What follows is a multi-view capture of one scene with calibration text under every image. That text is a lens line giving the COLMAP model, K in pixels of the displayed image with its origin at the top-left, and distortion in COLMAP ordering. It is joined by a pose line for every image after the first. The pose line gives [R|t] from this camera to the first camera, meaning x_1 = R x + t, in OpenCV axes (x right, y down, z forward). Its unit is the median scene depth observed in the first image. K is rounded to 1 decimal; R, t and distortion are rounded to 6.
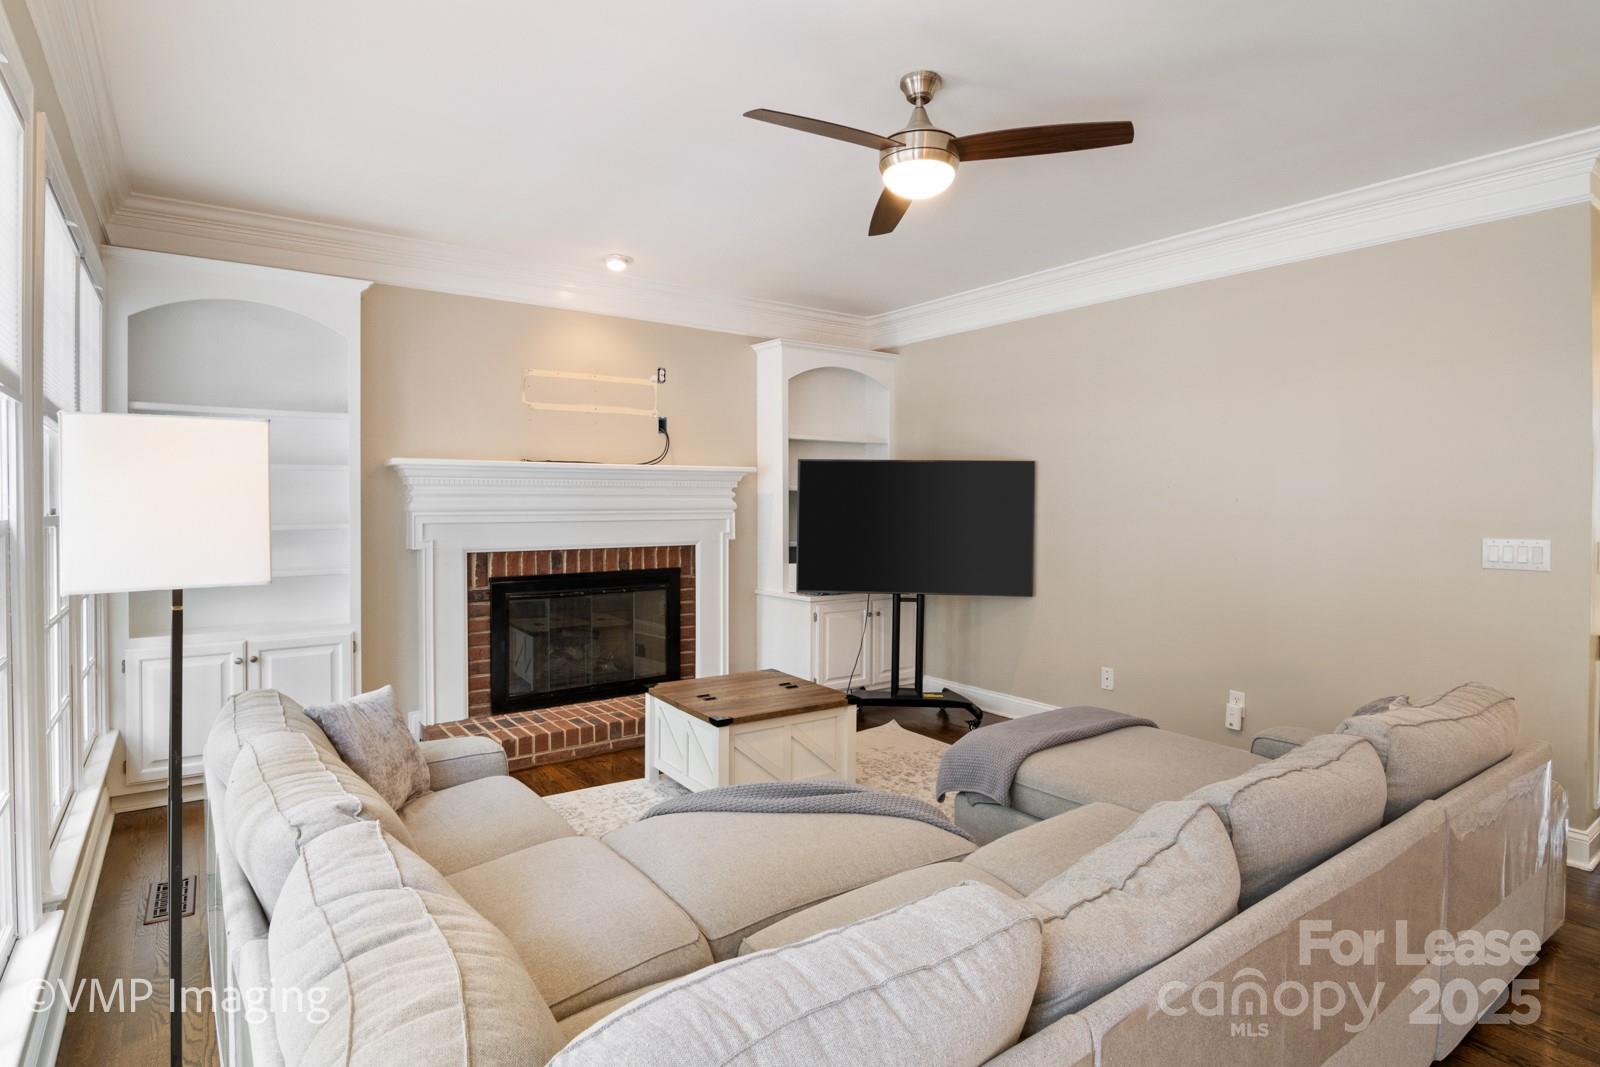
lens RADIAL K [[823.6, 0, 801.3], [0, 823.6, 514.5], [0, 0, 1]] dist [-0.001461, -0.000271]
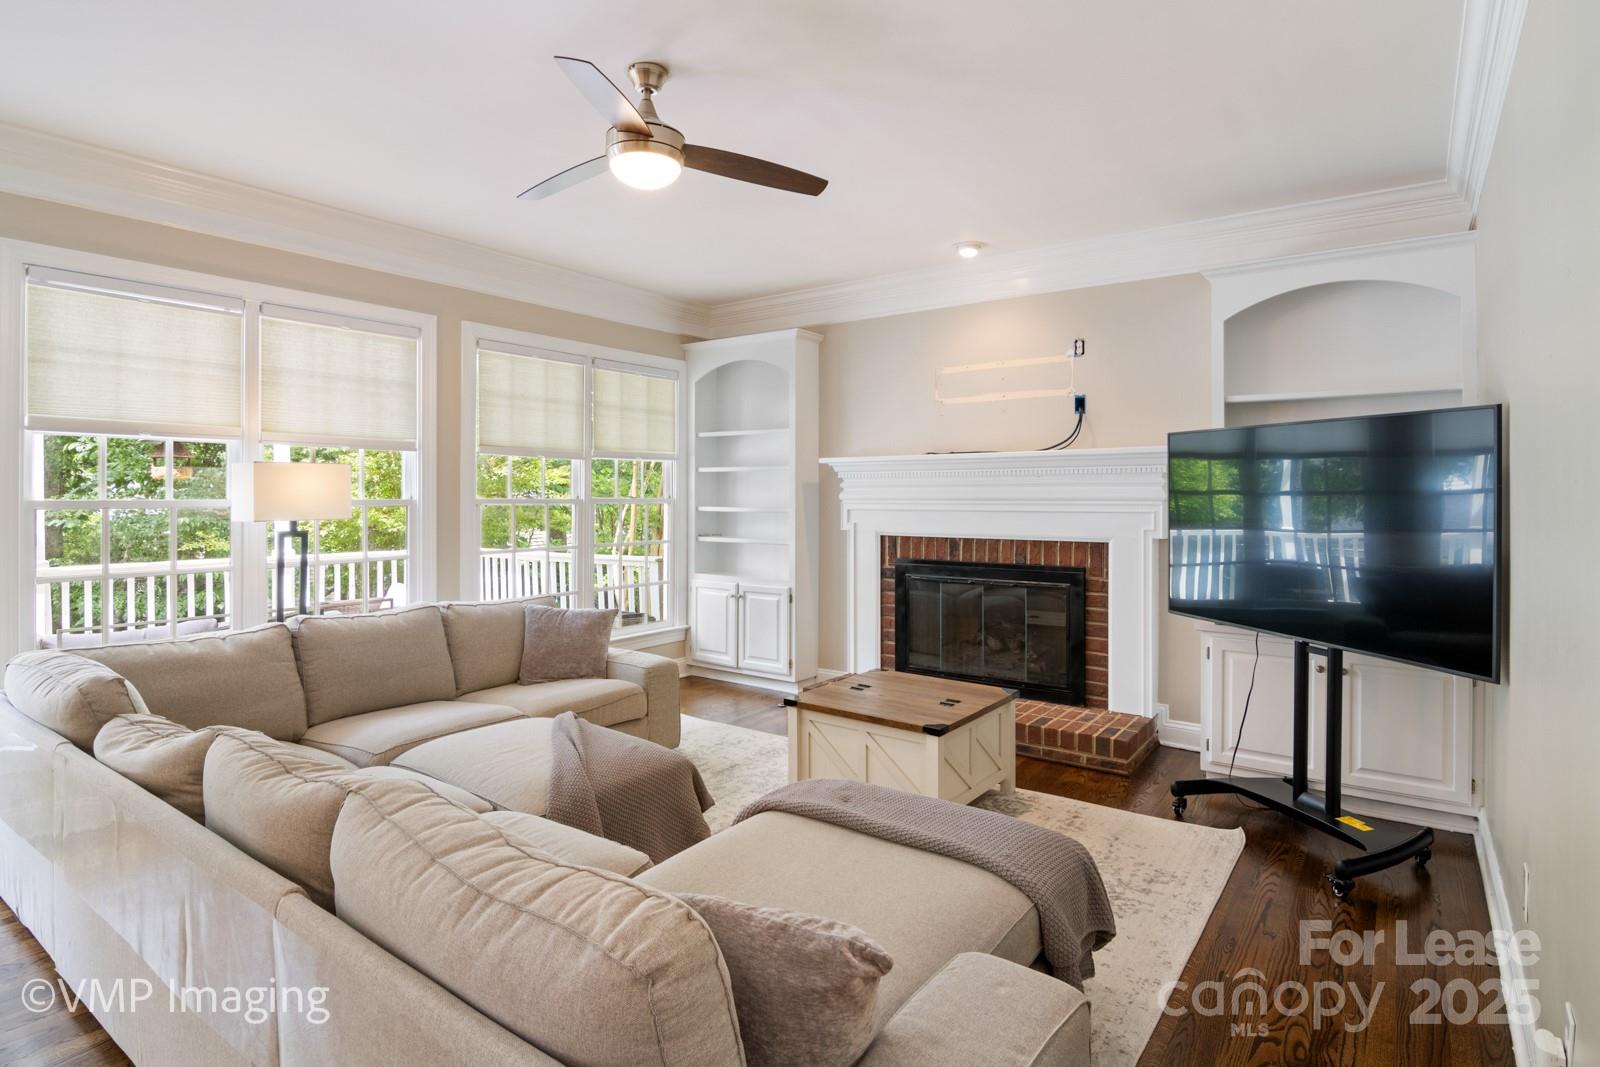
lens RADIAL K [[861.5, 0, 798.4], [0, 861.5, 500.3], [0, 0, 1]] dist [-0.003434, -0.000825]
pose [[0.301957, 0.007920, -0.953289, 0.644020], [-0.012193, 0.999916, 0.004445, -0.006635], [0.953244, 0.010281, 0.302028, 0.456659]]
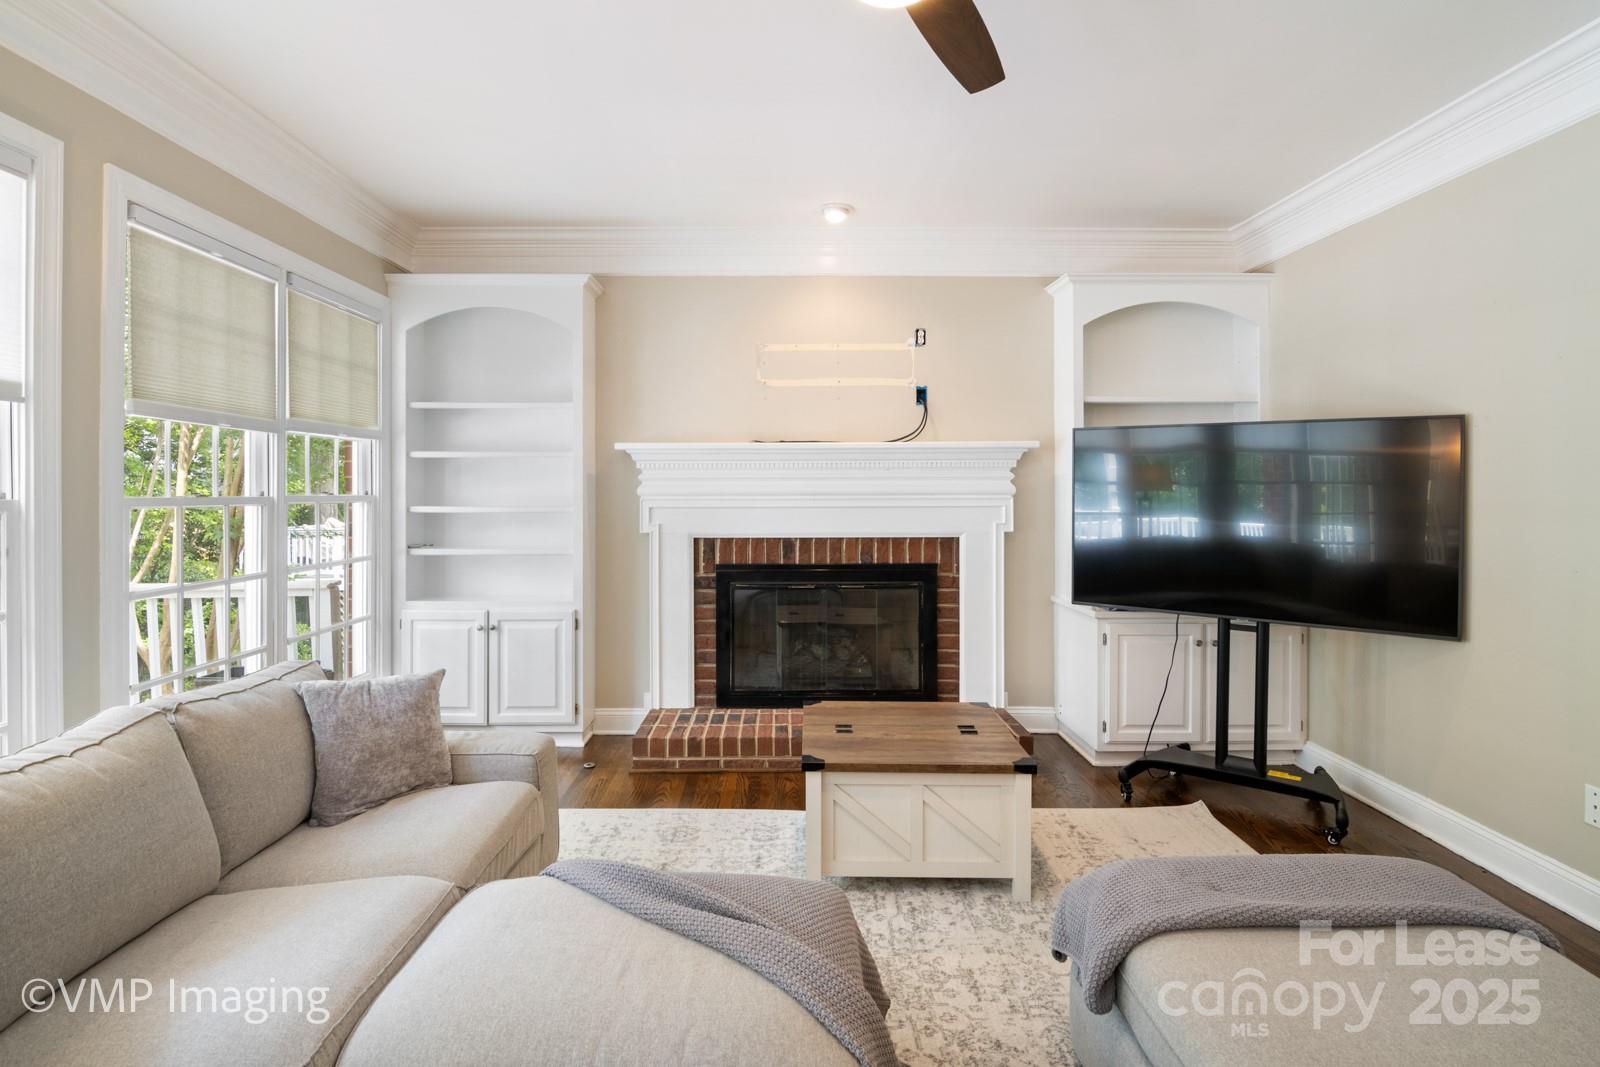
lens RADIAL K [[840.8, 0, 795.5], [0, 840.8, 492.2], [0, 0, 1]] dist [-0.003281, -0.009680]
pose [[0.816138, 0.002048, -0.577854, 0.237822], [-0.006744, 0.999959, -0.005982, -0.002280], [0.577818, 0.008779, 0.816118, 0.225012]]
